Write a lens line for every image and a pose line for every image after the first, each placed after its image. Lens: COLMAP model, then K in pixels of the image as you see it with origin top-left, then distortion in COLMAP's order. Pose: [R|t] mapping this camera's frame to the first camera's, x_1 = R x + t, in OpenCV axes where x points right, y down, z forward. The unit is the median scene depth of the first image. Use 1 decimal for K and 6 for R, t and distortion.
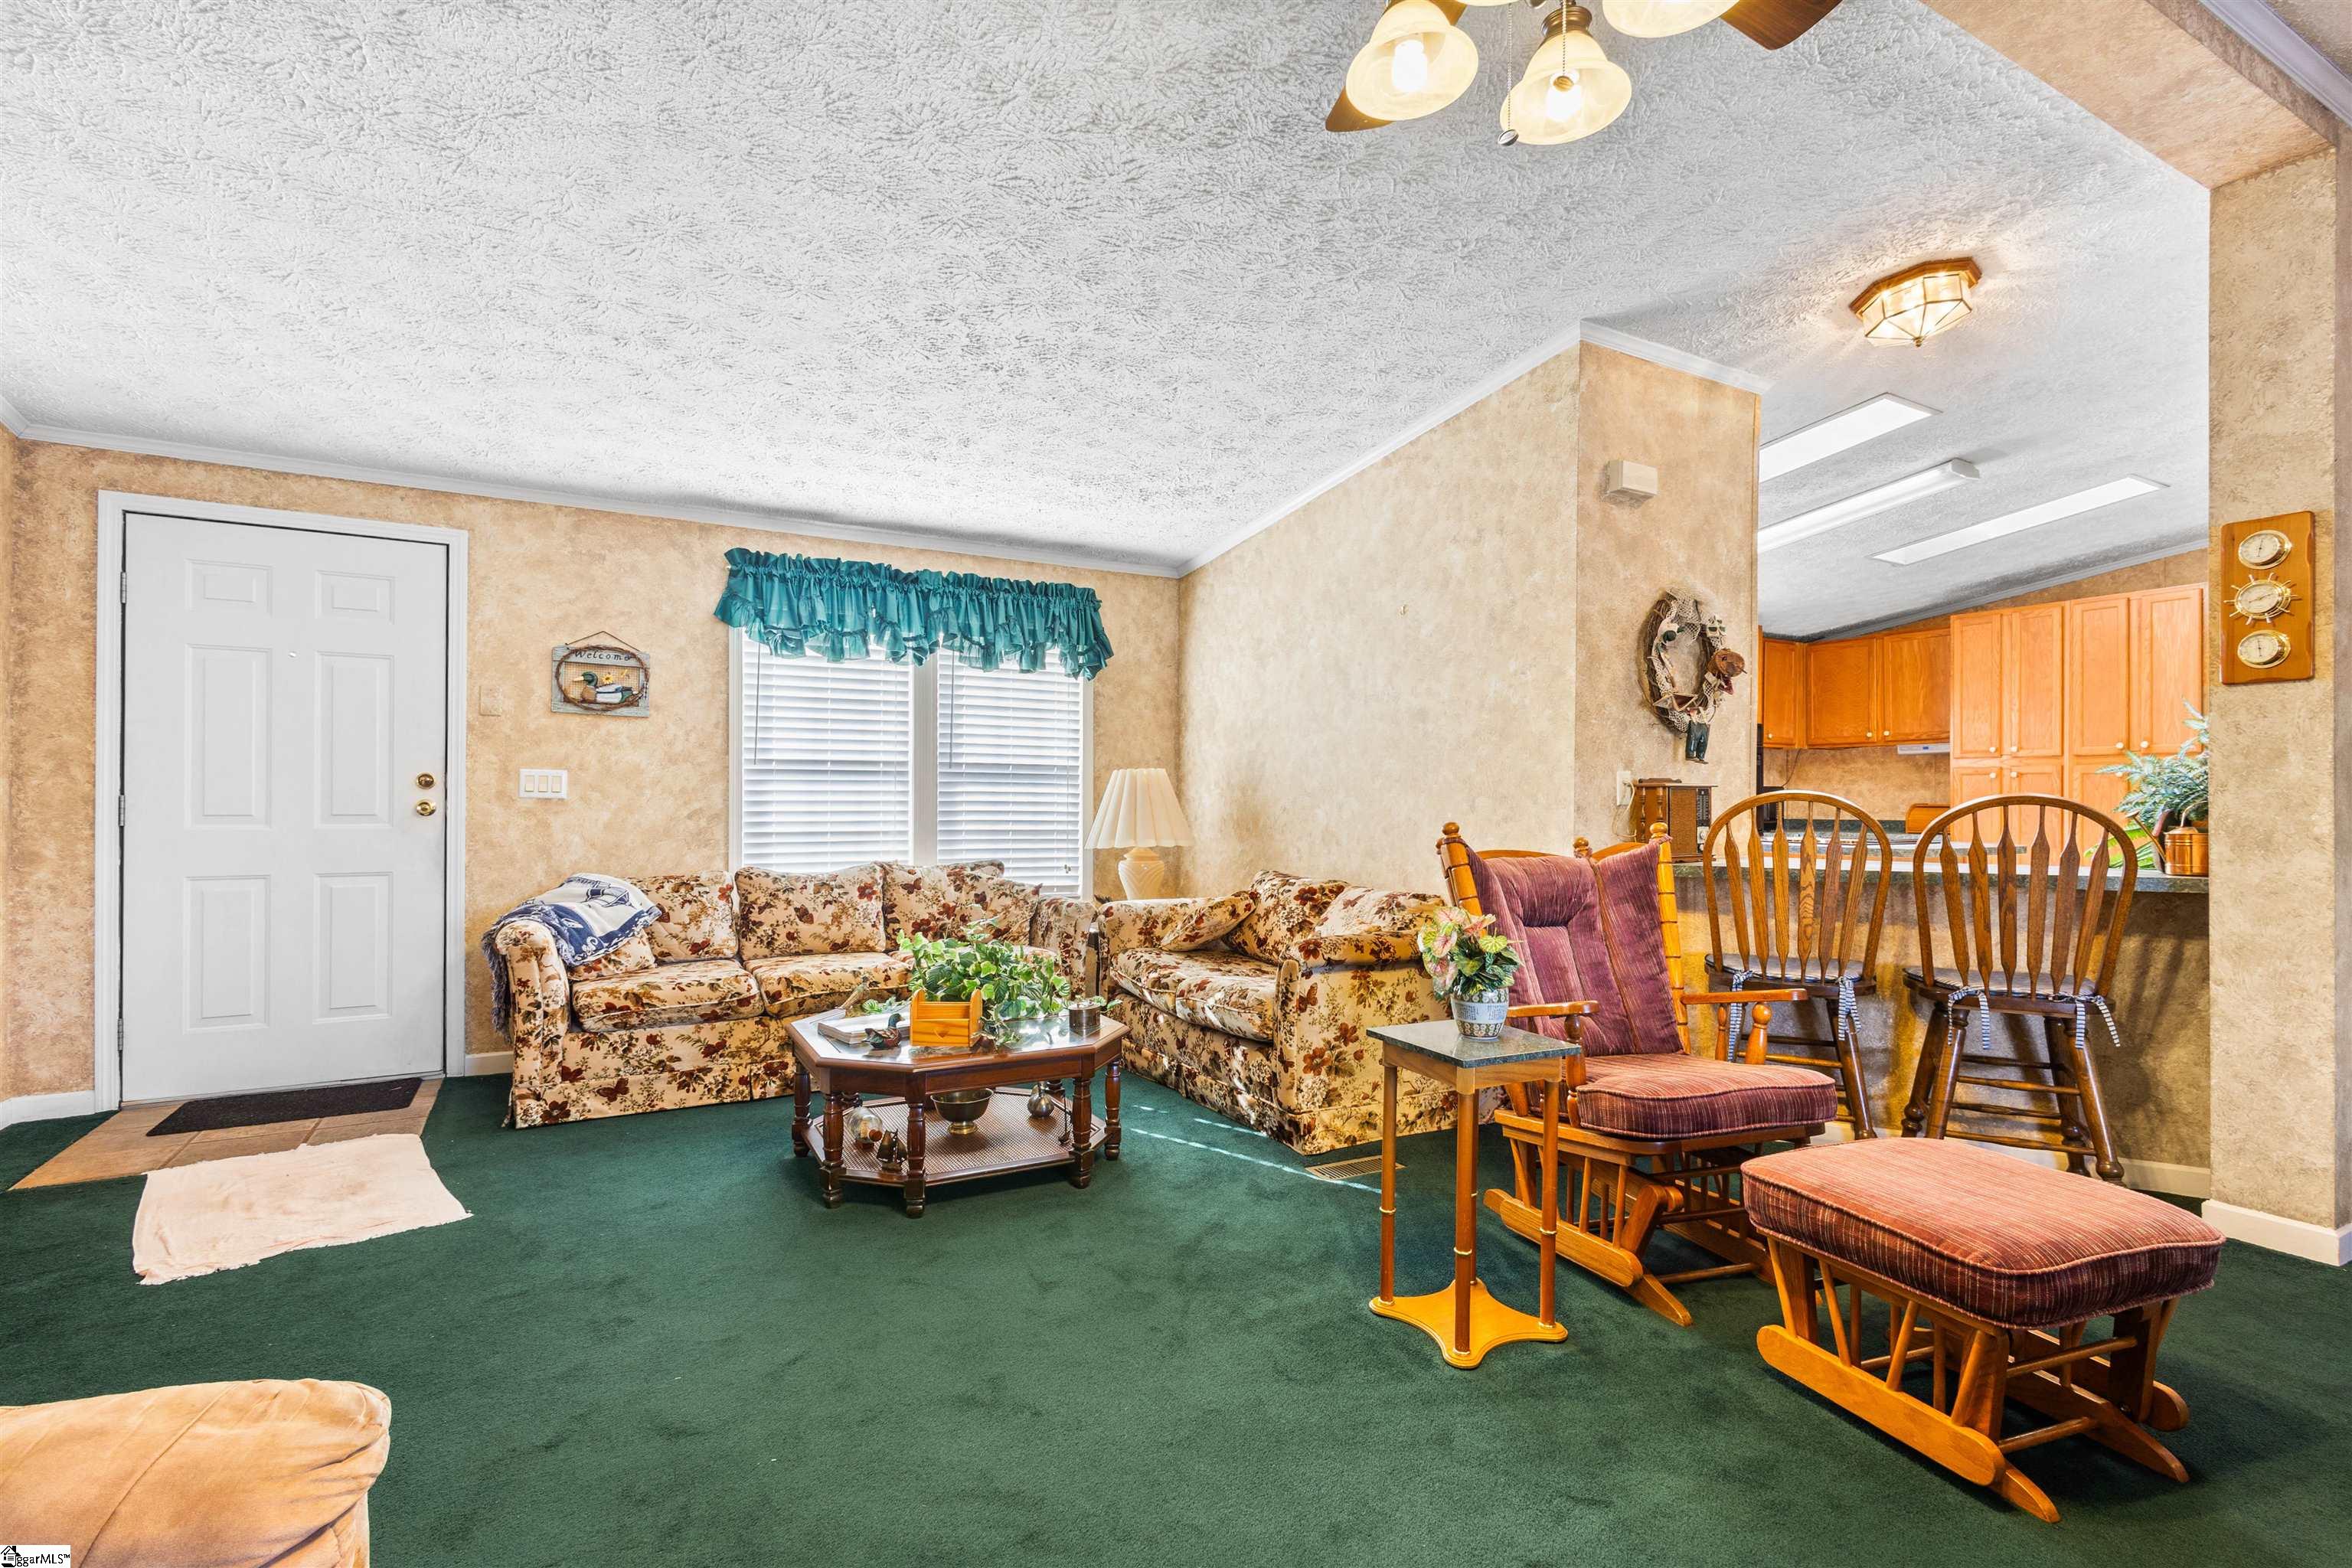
lens RADIAL K [[1128.9, 0, 1164.4], [0, 1128.9, 788.4], [0, 0, 1]] dist [0.011878, -0.003028]
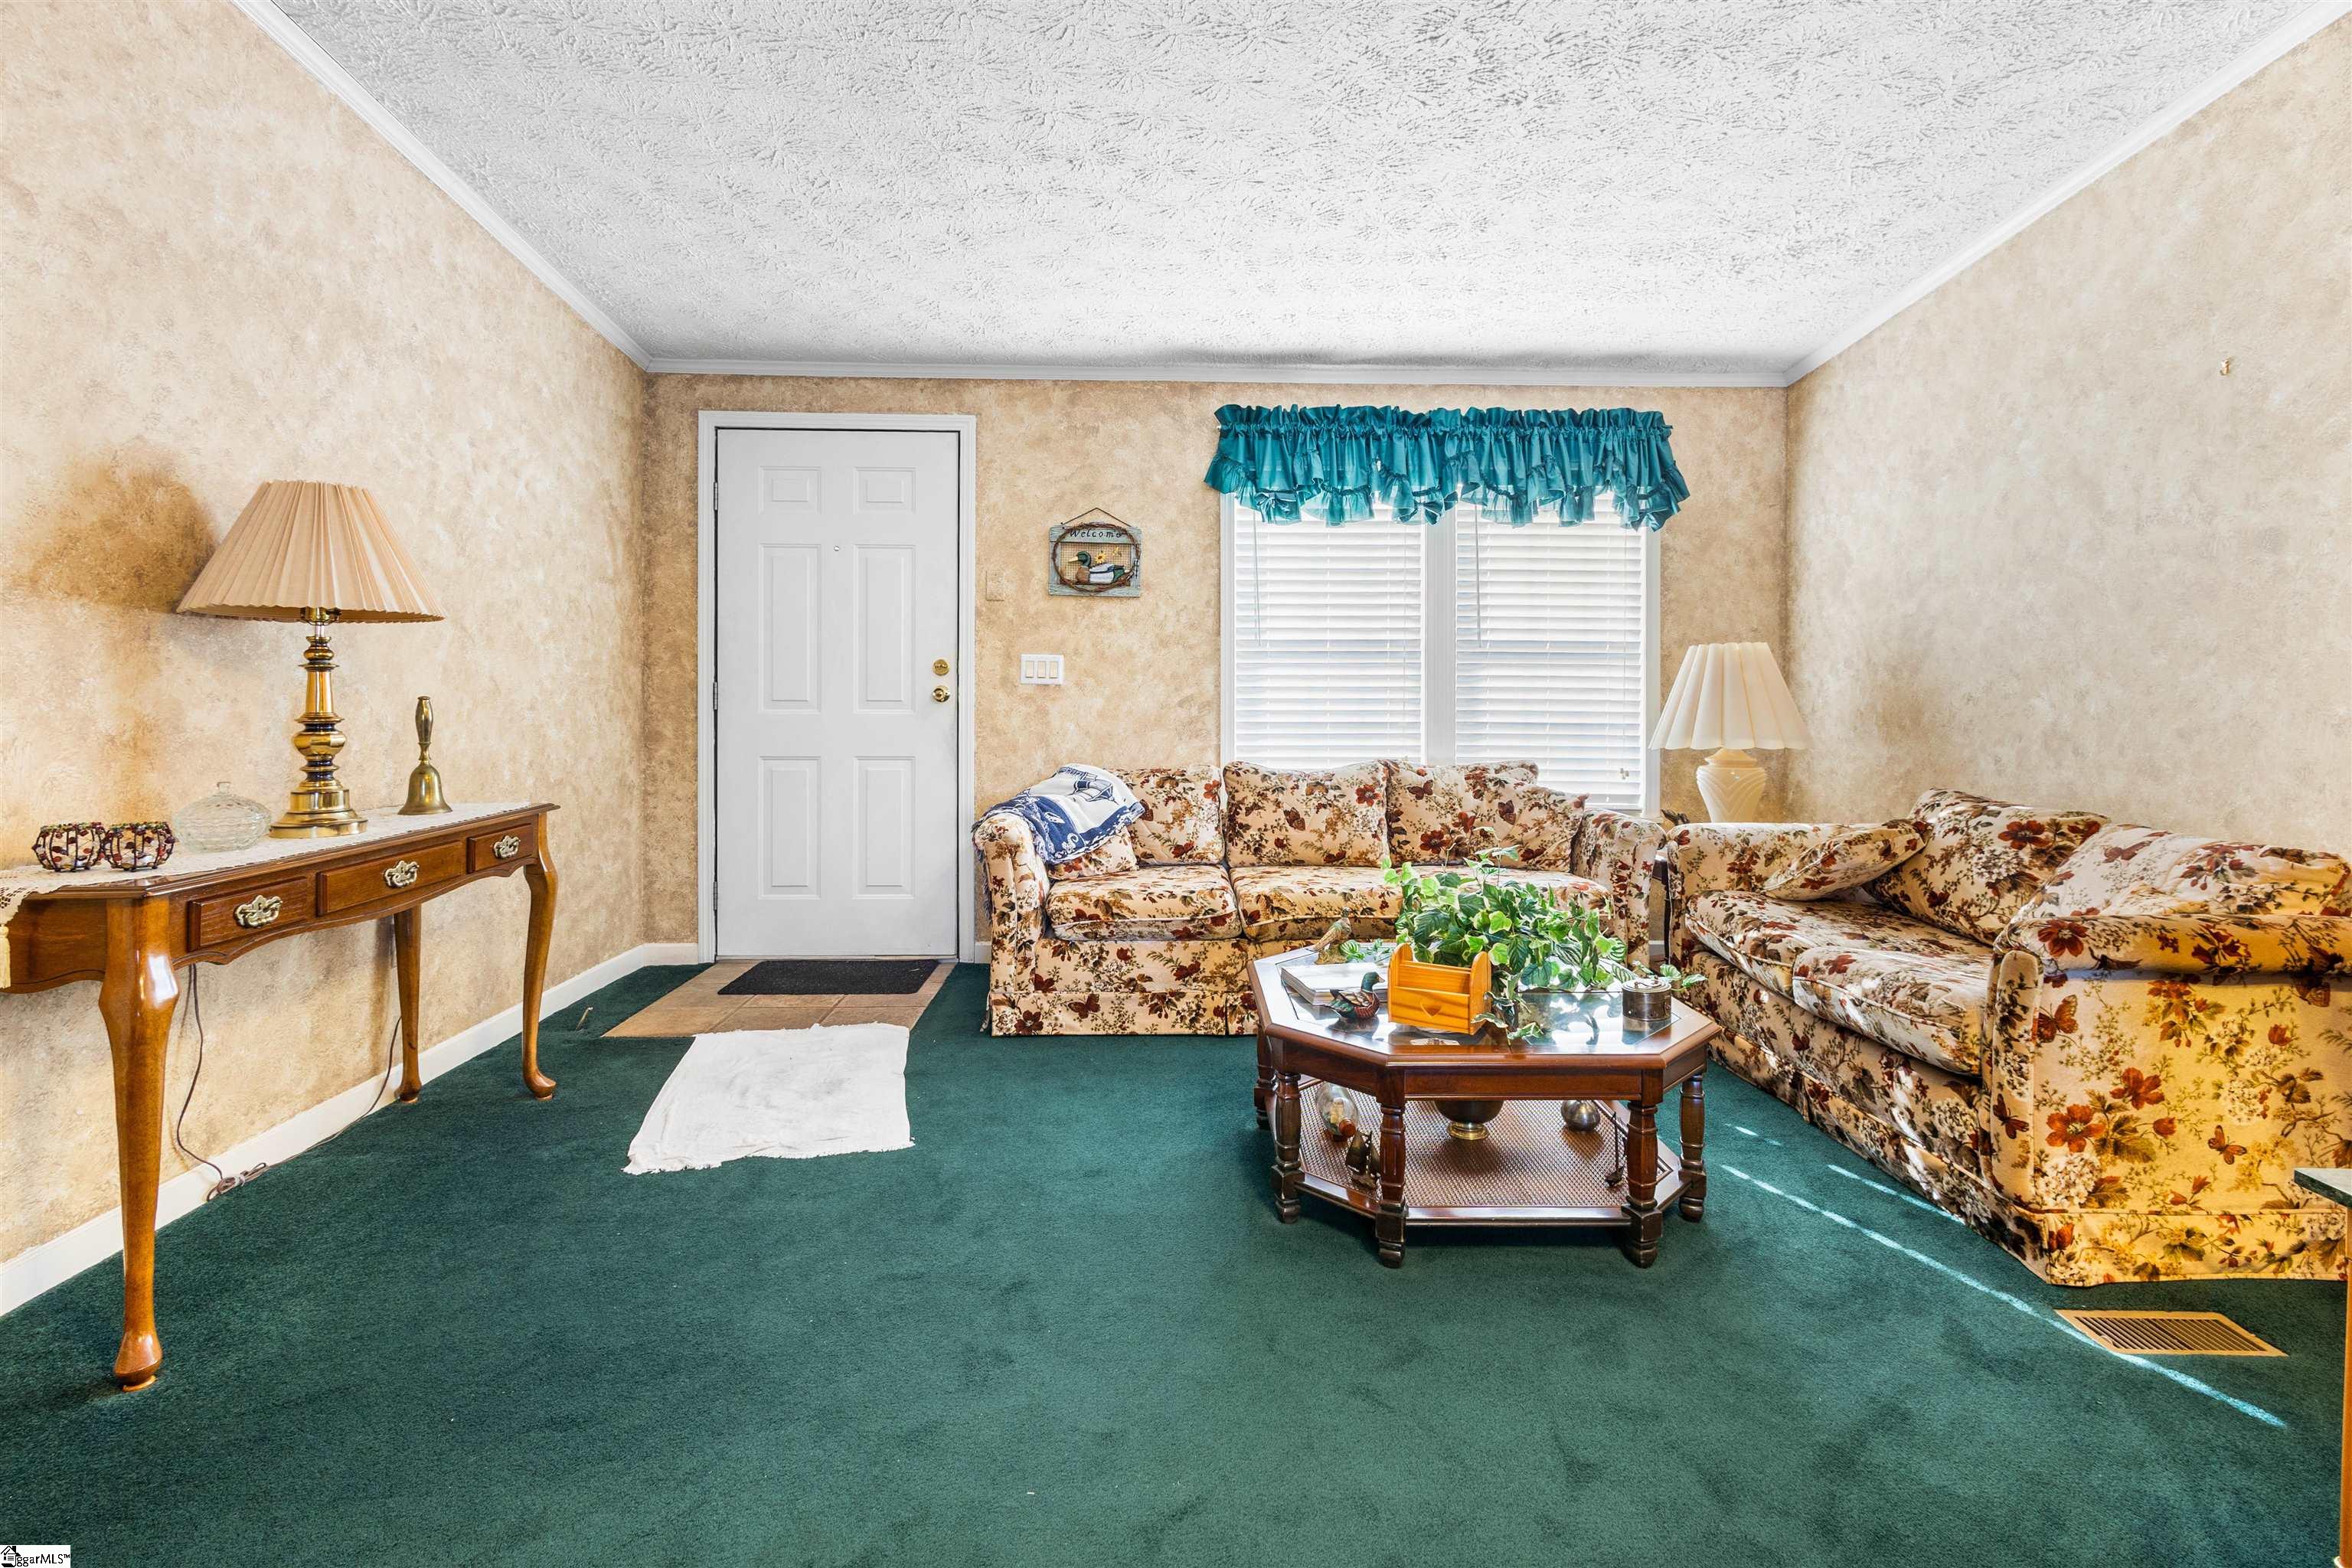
lens RADIAL K [[1128.9, 0, 1169.5], [0, 1128.9, 692.4], [0, 0, 1]] dist [0.011878, -0.003028]
pose [[0.890634, 0.001374, -0.454718, -0.013121], [0.005644, 0.999885, 0.014075, 0.002717], [0.454685, -0.015102, 0.890524, 0.205776]]
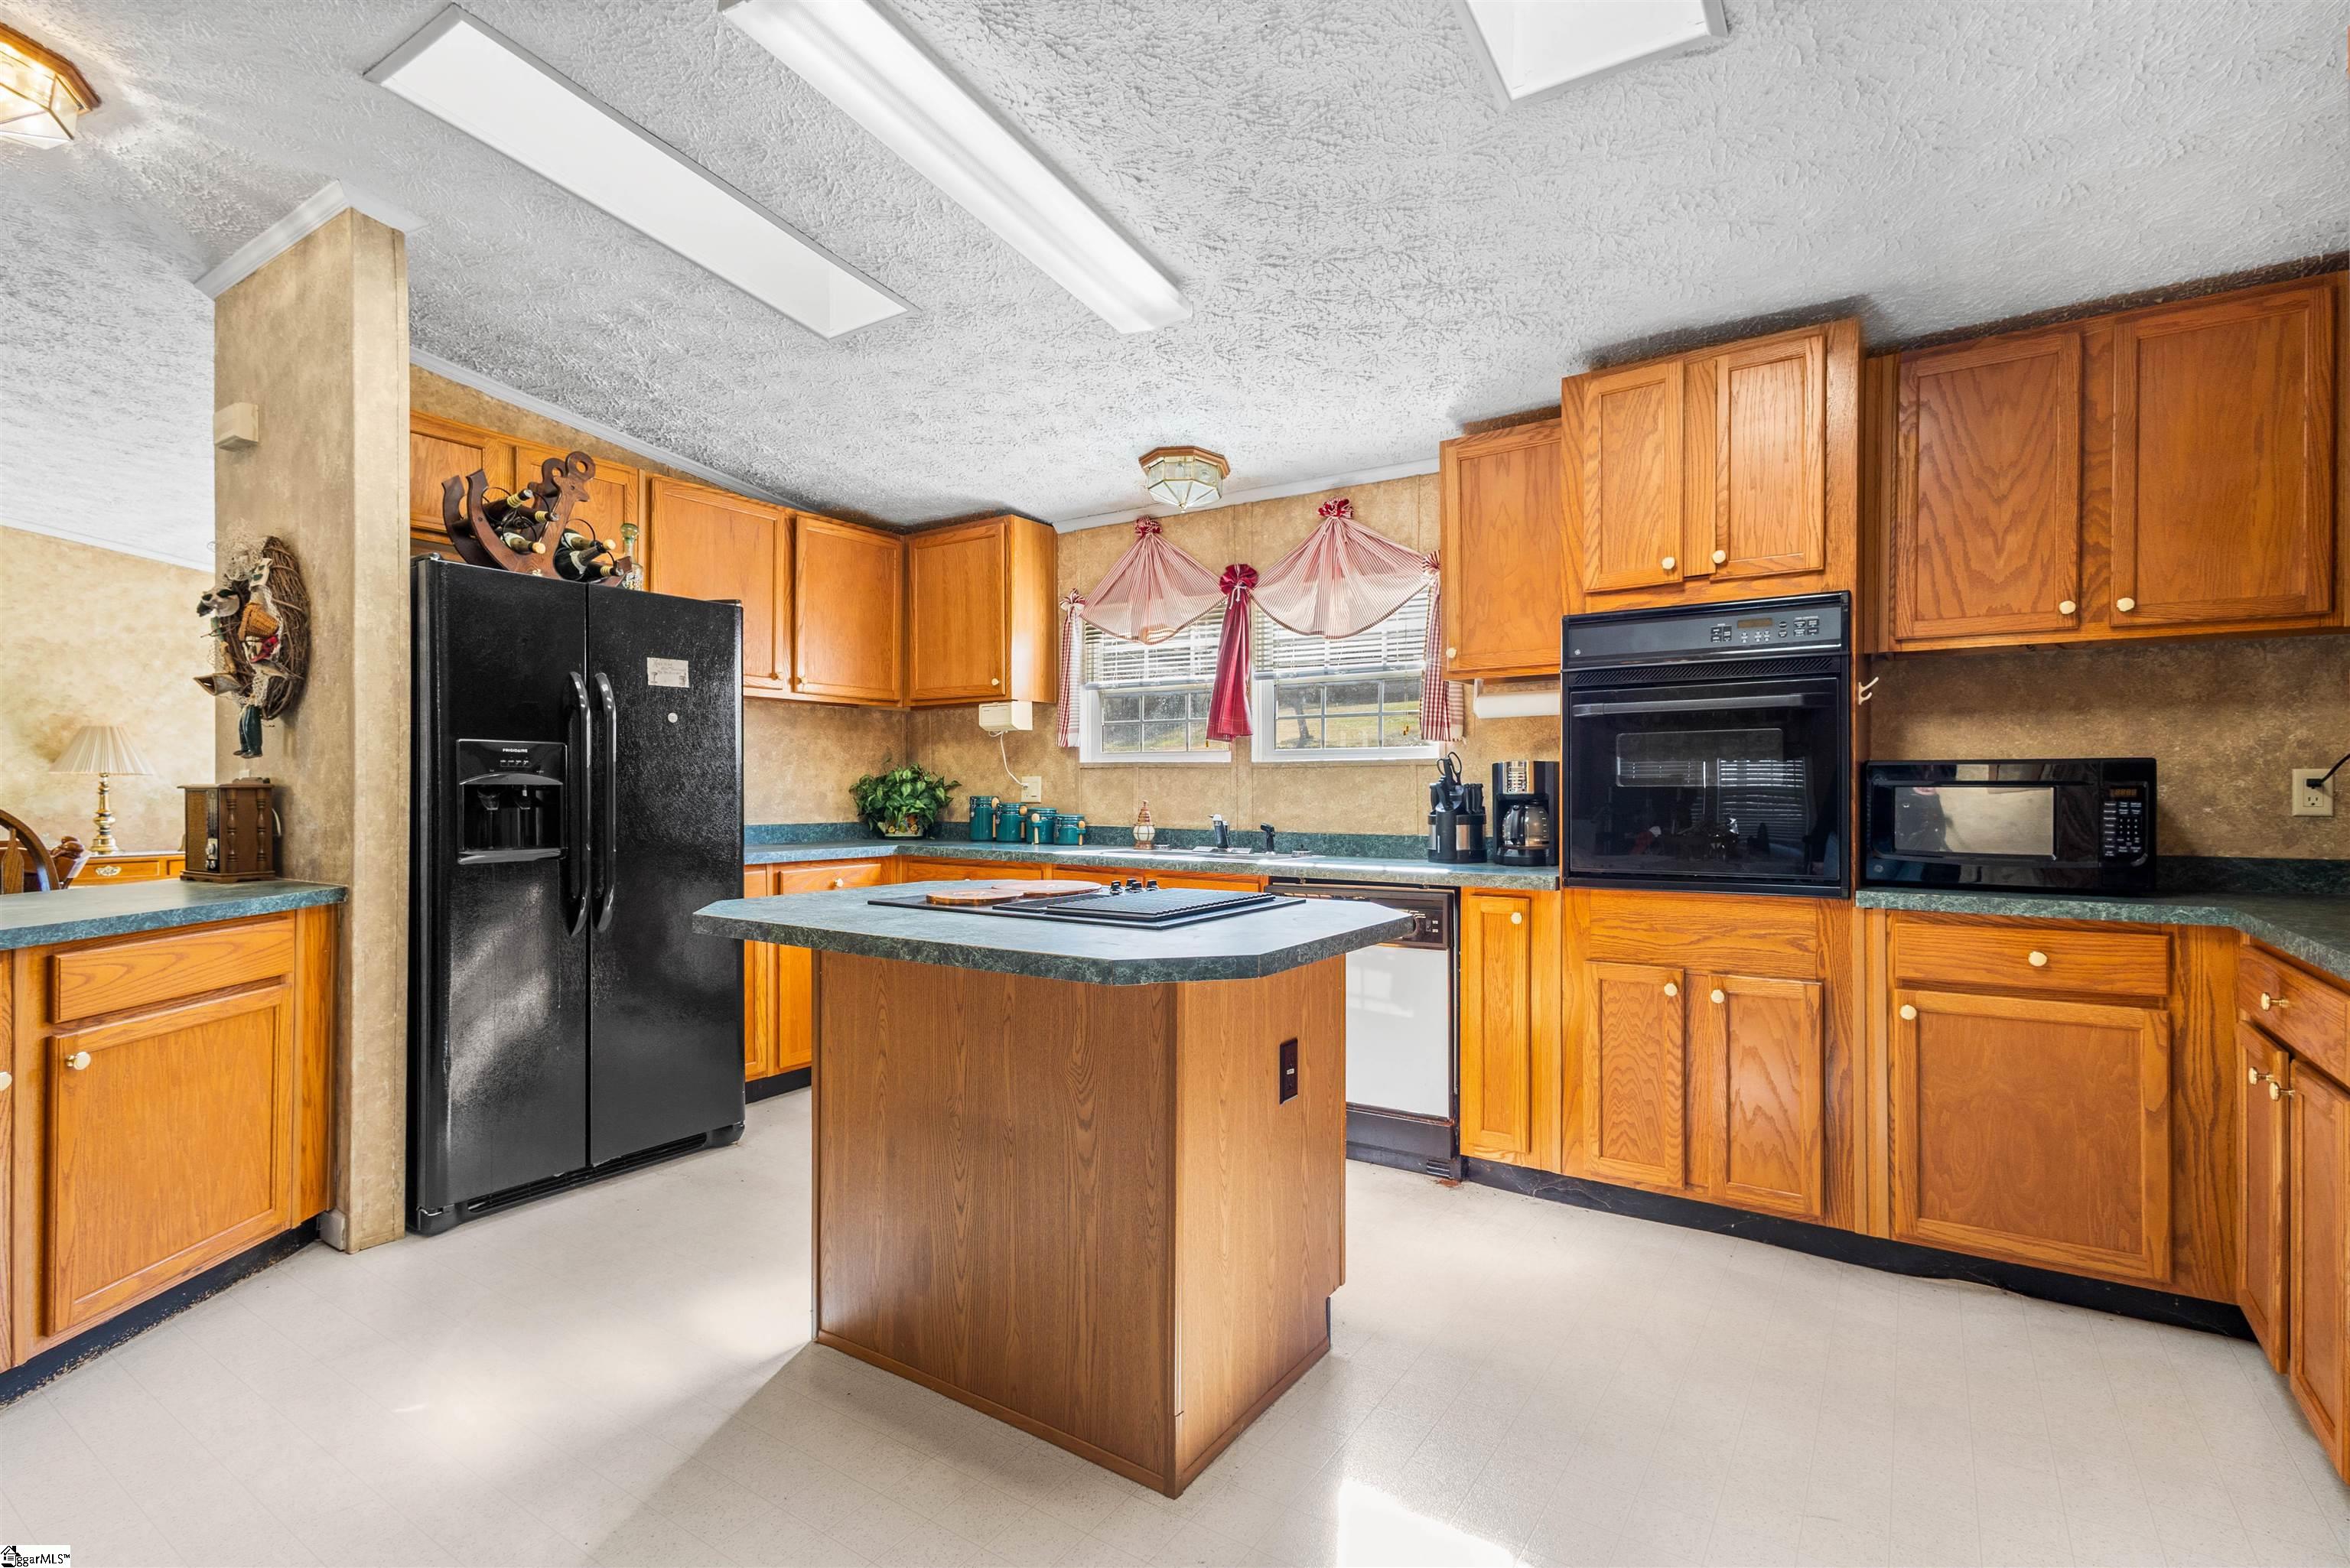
lens RADIAL K [[1127.9, 0, 1171.9], [0, 1127.9, 790.2], [0, 0, 1]] dist [0.011878, -0.003028]
pose [[0.441378, -0.004262, -0.897311, 1.310971], [0.012504, 0.999921, 0.001401, 0.006678], [0.897234, -0.011838, 0.441397, 1.104907]]
